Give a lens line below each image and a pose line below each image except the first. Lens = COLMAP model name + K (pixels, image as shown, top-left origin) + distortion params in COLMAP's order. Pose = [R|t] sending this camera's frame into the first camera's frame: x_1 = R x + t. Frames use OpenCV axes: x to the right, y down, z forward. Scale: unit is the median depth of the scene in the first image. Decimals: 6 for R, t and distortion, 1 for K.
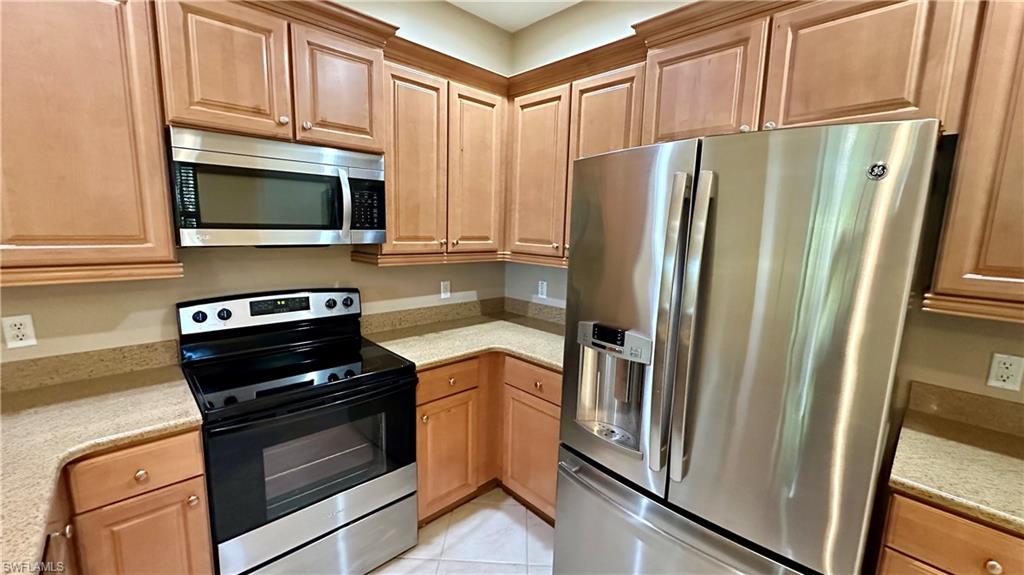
lens RADIAL K [[410.8, 0, 511.1], [0, 410.8, 286.0], [0, 0, 1]] dist [0.000406, -0.000007]
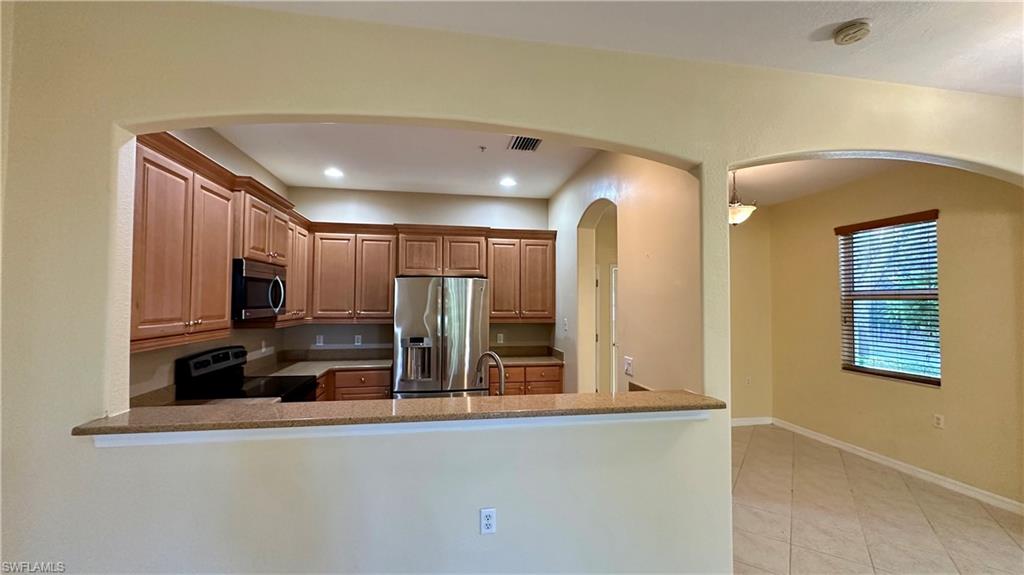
lens RADIAL K [[410.8, 0, 512.5], [0, 410.8, 287.3], [0, 0, 1]] dist [0.000406, -0.000007]
pose [[0.556294, -0.002909, 0.830980, -1.191407], [0.138211, 0.986389, -0.089071, 0.073767], [-0.819411, 0.164400, 0.549125, -0.792241]]
